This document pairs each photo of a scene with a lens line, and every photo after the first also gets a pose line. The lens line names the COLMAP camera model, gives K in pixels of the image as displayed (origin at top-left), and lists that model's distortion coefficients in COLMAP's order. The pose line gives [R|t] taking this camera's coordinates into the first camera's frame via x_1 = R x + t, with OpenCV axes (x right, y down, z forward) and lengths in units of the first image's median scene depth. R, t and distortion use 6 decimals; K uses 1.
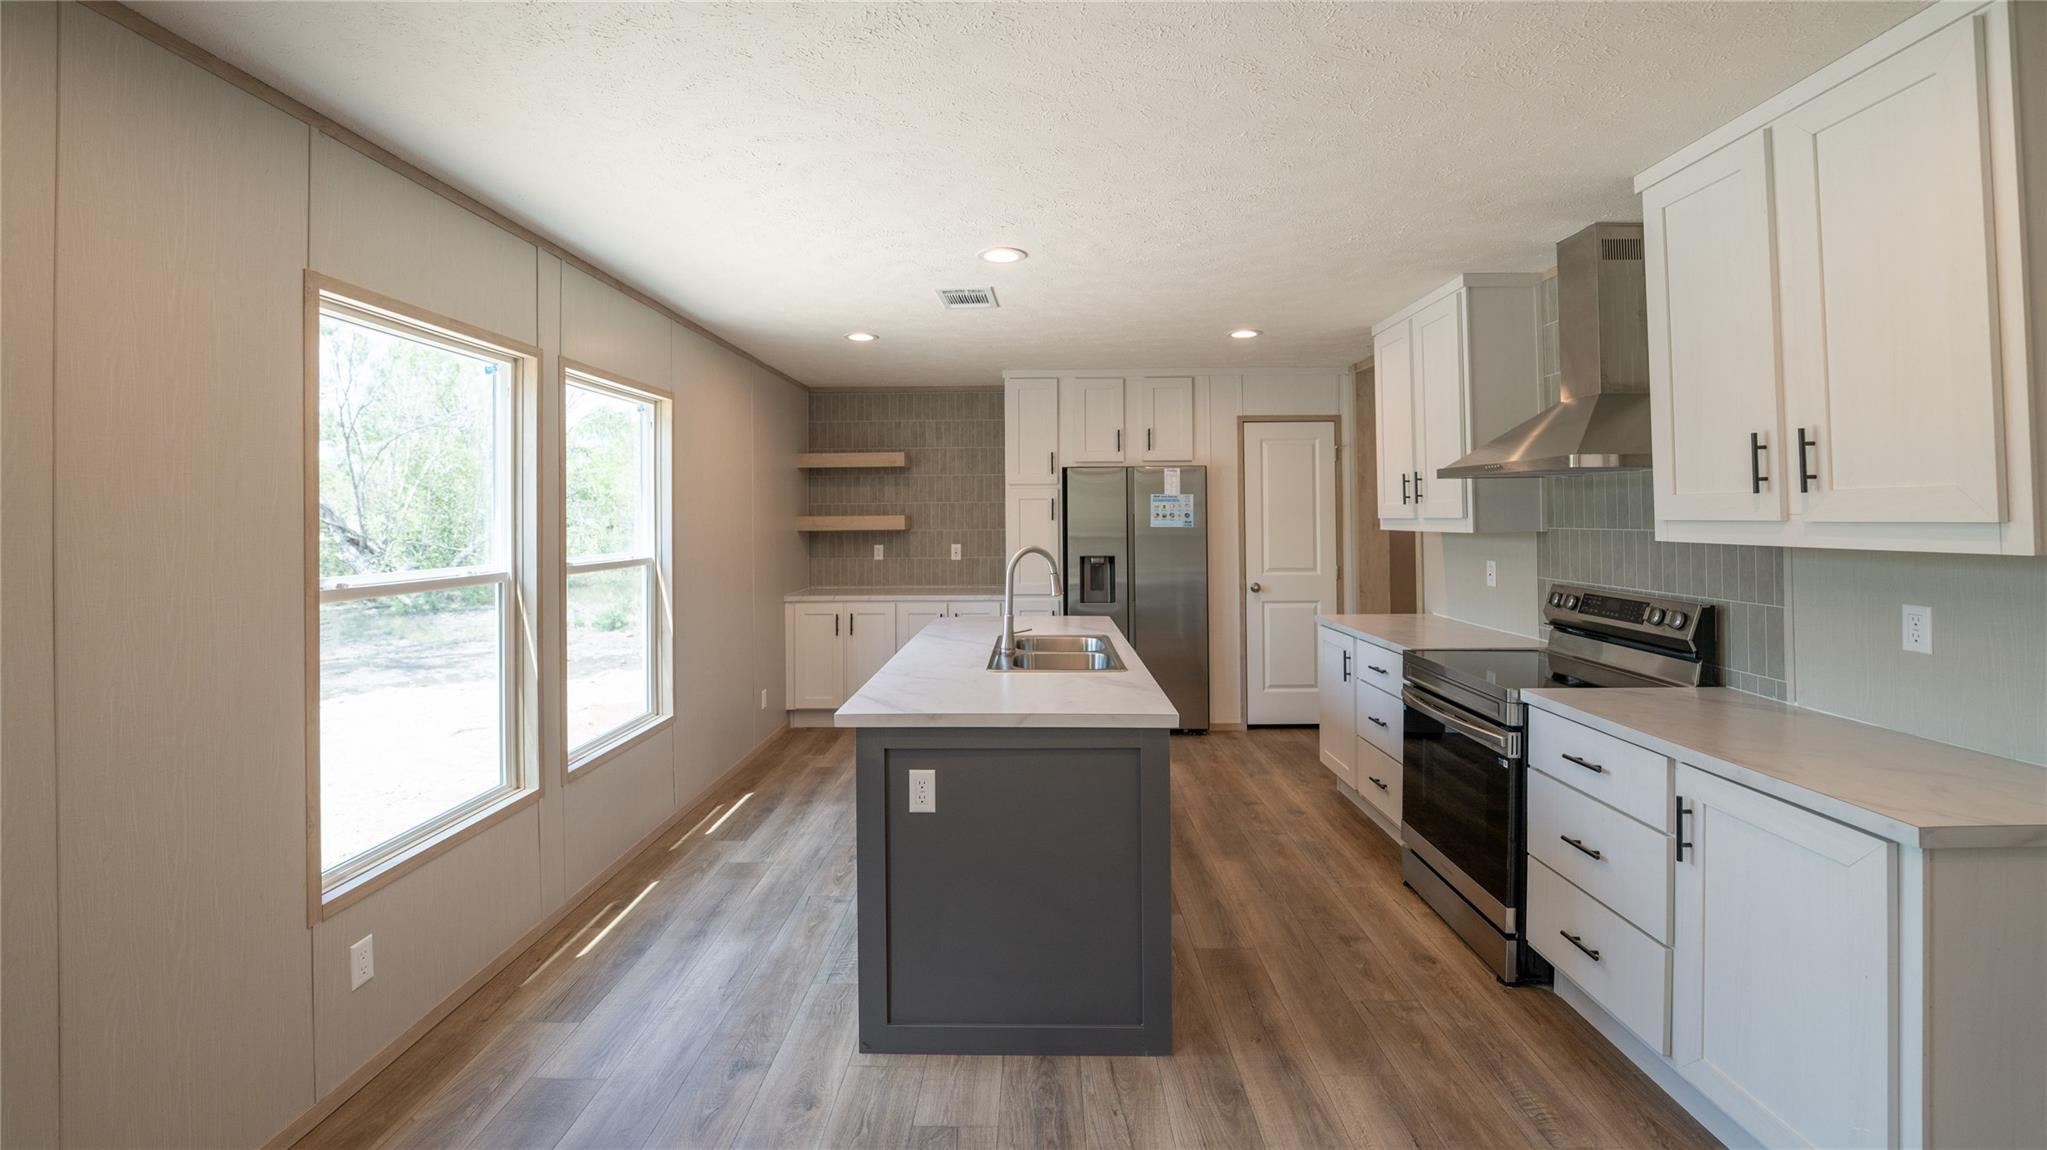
lens RADIAL K [[841.8, 0, 1026.7], [0, 841.8, 510.8], [0, 0, 1]] dist [-0.026684, 0.000165]
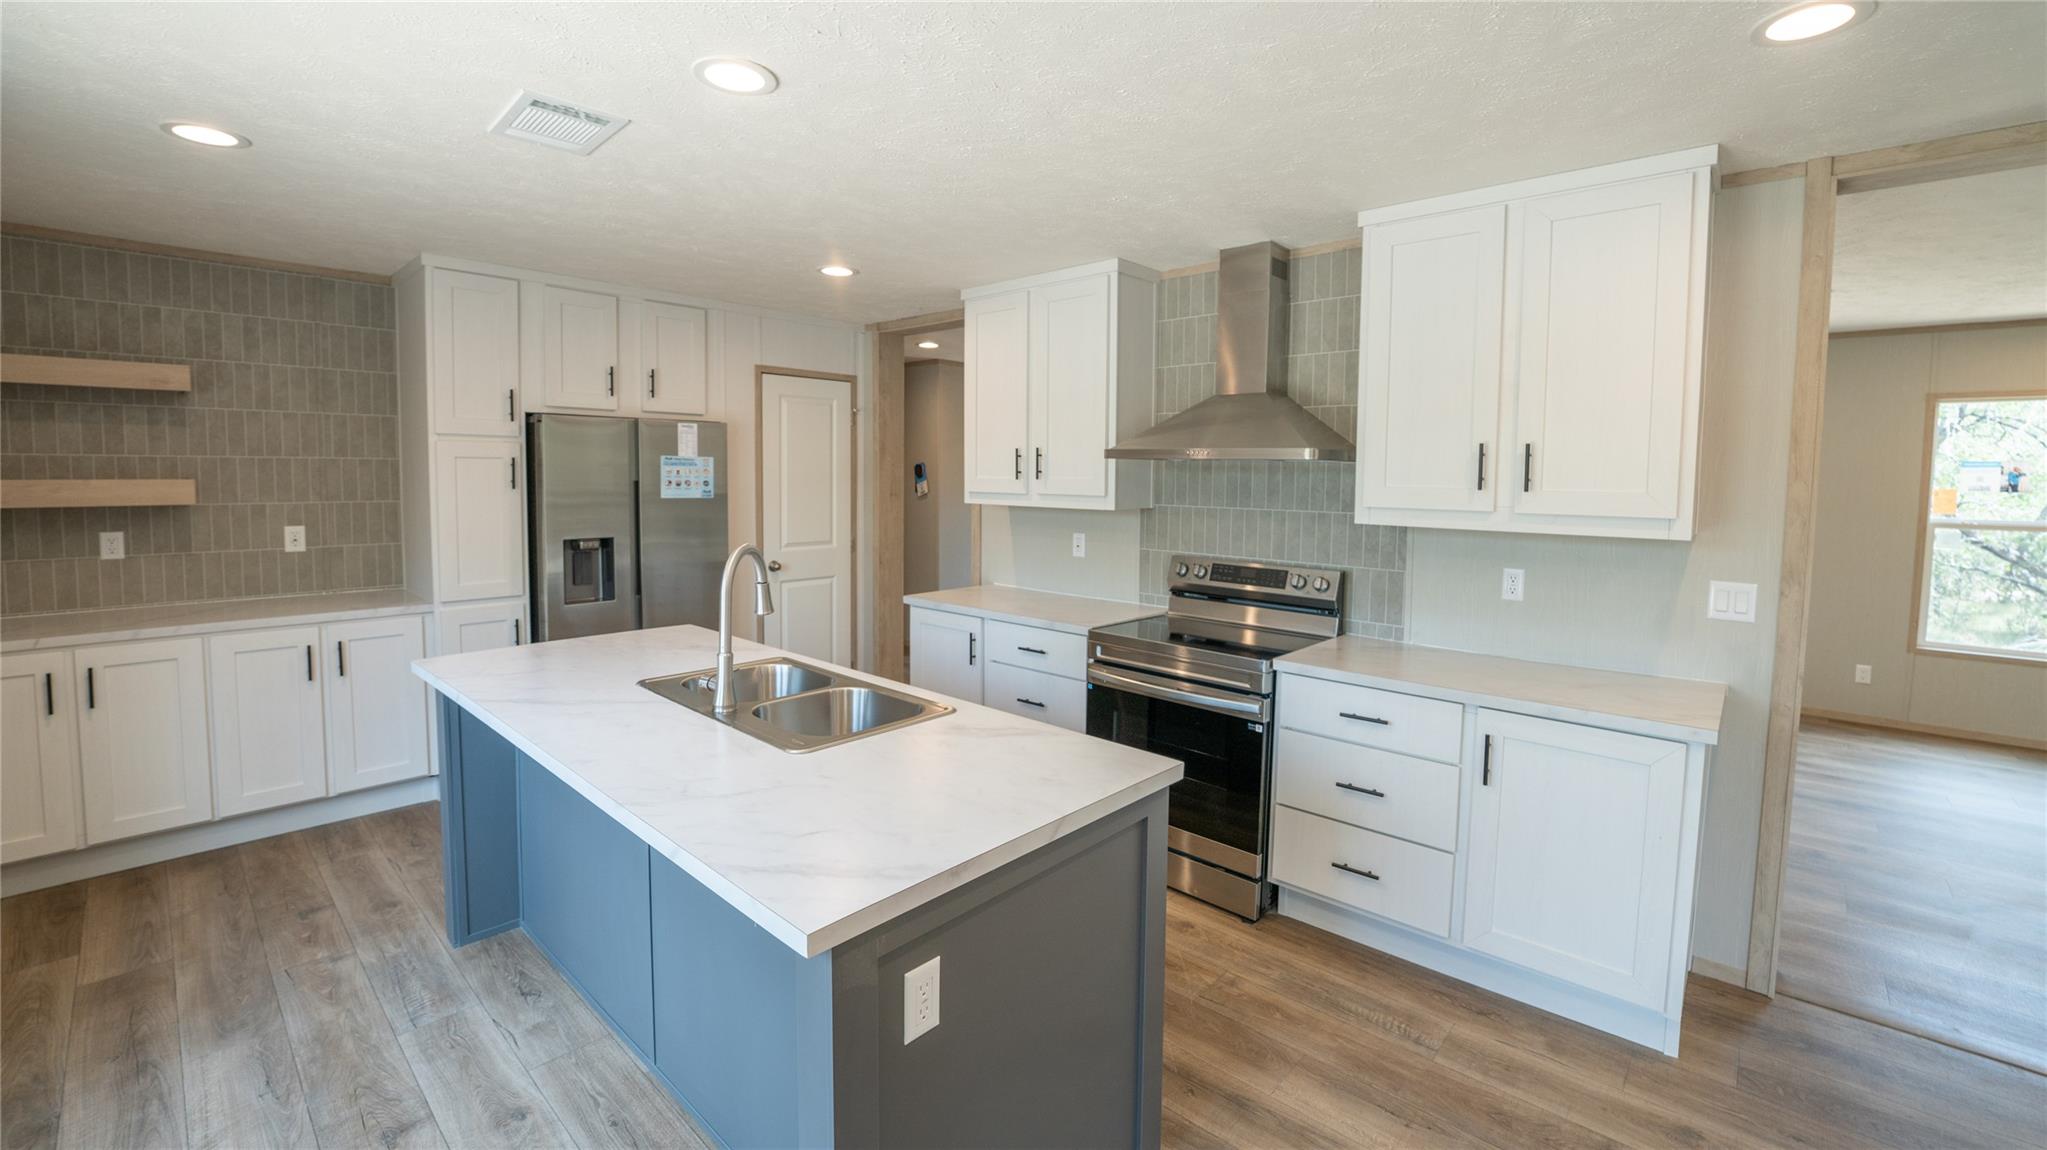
lens RADIAL K [[830.4, 0, 1021.3], [0, 830.4, 529.0], [0, 0, 1]] dist [-0.025801, 0.000250]
pose [[0.659300, -0.036407, 0.750998, -0.327357], [-0.022539, 0.997421, 0.068140, -0.018624], [-0.751542, -0.061851, 0.656779, 0.398377]]
